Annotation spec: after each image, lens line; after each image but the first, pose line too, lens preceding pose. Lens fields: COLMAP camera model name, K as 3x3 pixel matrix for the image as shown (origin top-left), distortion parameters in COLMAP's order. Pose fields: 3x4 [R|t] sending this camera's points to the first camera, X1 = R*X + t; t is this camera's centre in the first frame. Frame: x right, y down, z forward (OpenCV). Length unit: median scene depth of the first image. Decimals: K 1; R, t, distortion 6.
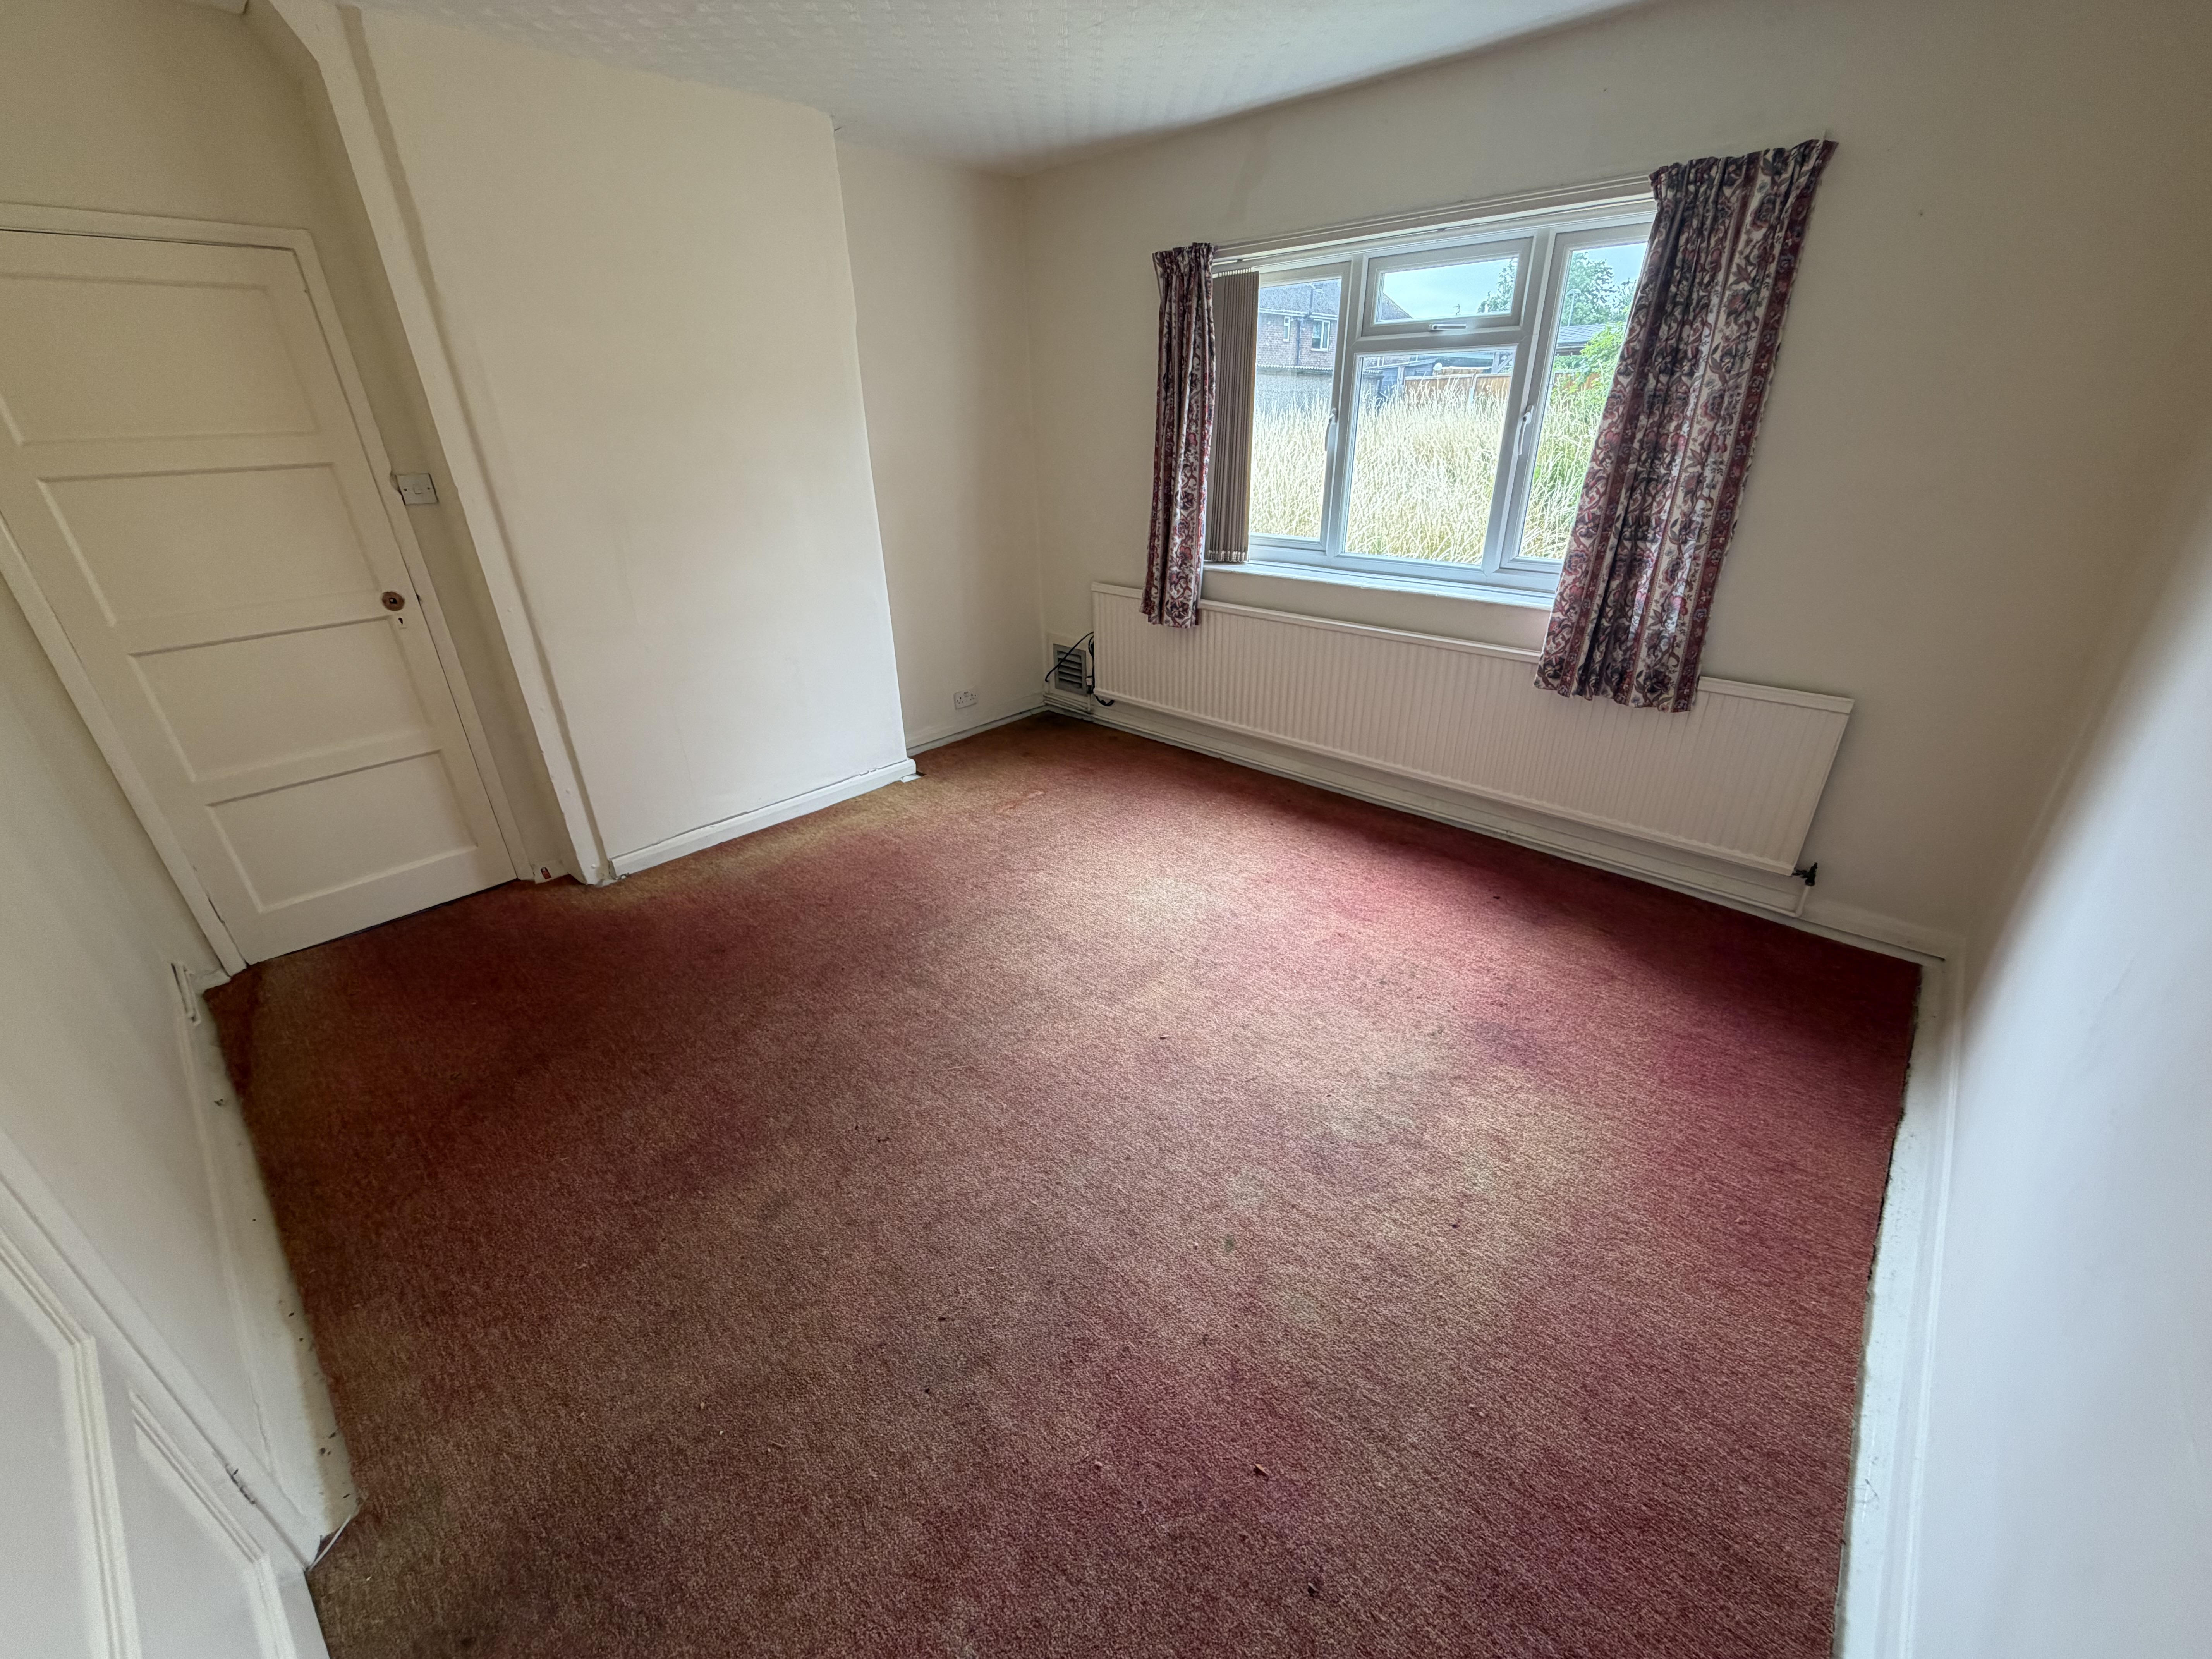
lens RADIAL K [[866.0, 0, 1106.0], [0, 866.0, 829.5], [0, 0, 1]] dist [0.000553, 0.000069]
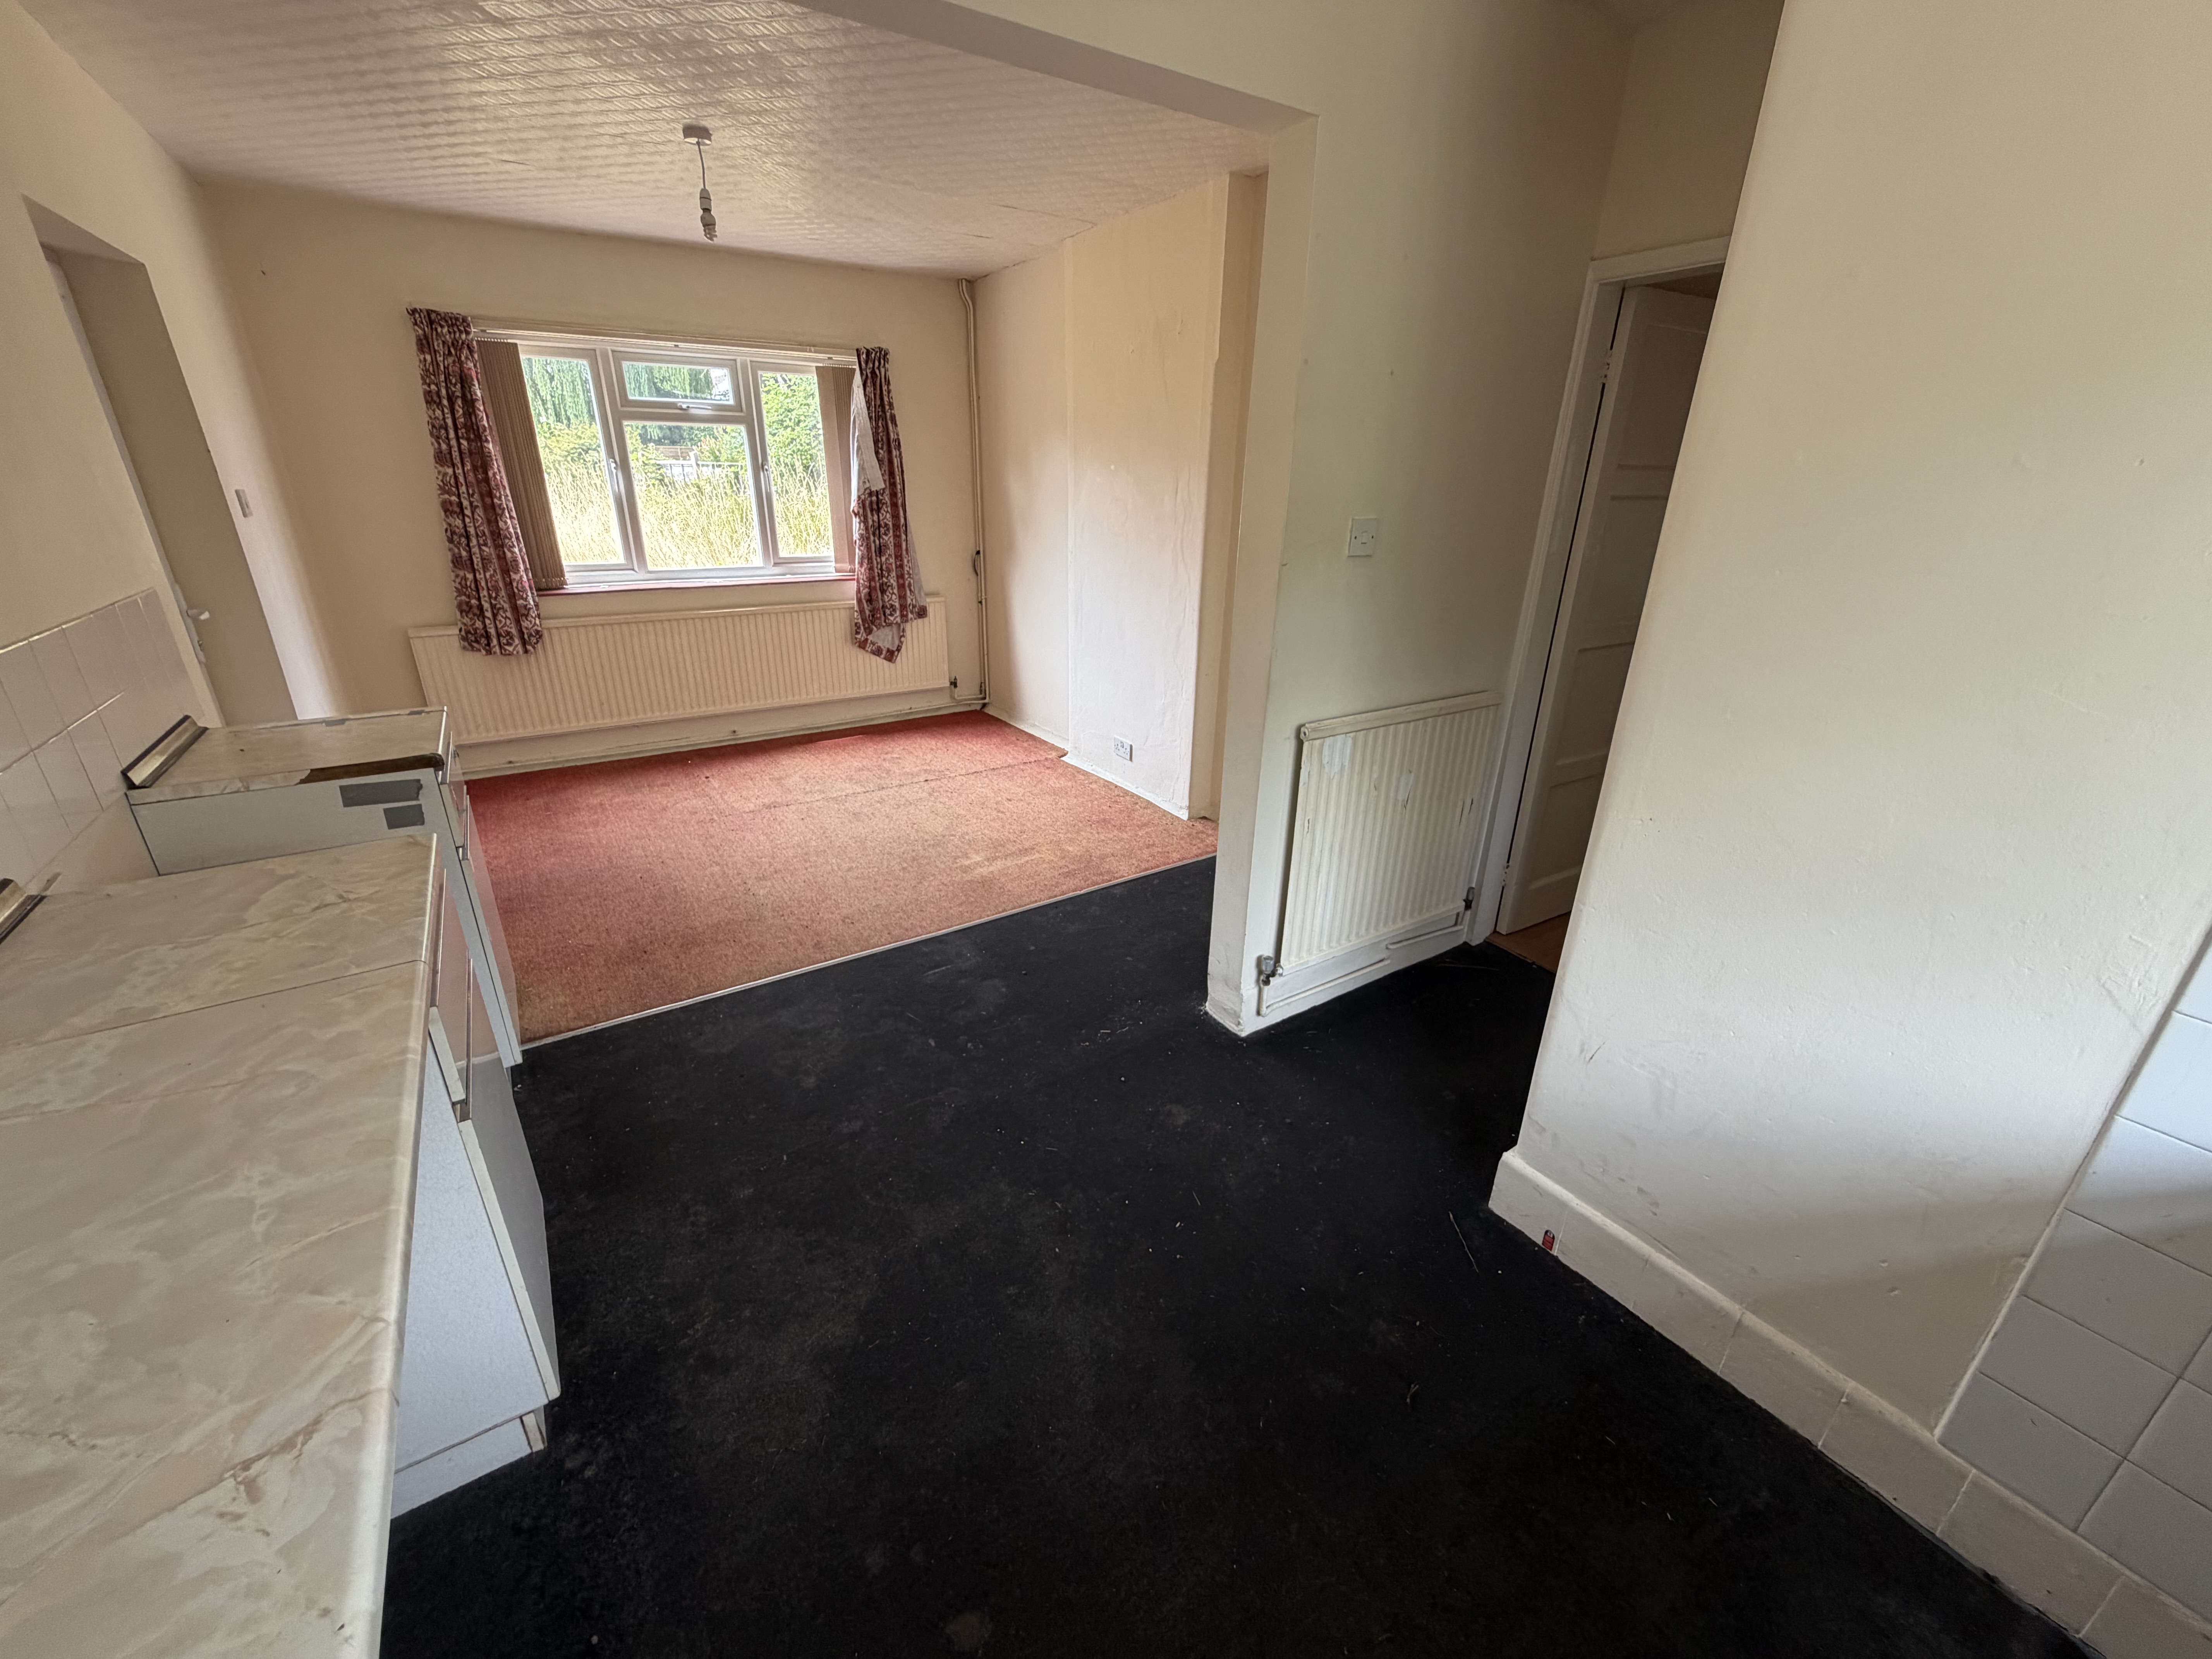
lens RADIAL K [[882.4, 0, 1102.7], [0, 882.4, 824.9], [0, 0, 1]] dist [0.000714, 0.000130]
pose [[0.232062, -0.344047, 0.909823, -0.977543], [0.409561, 0.882963, 0.229426, -0.011018], [-0.882274, 0.319387, 0.345810, 0.084587]]
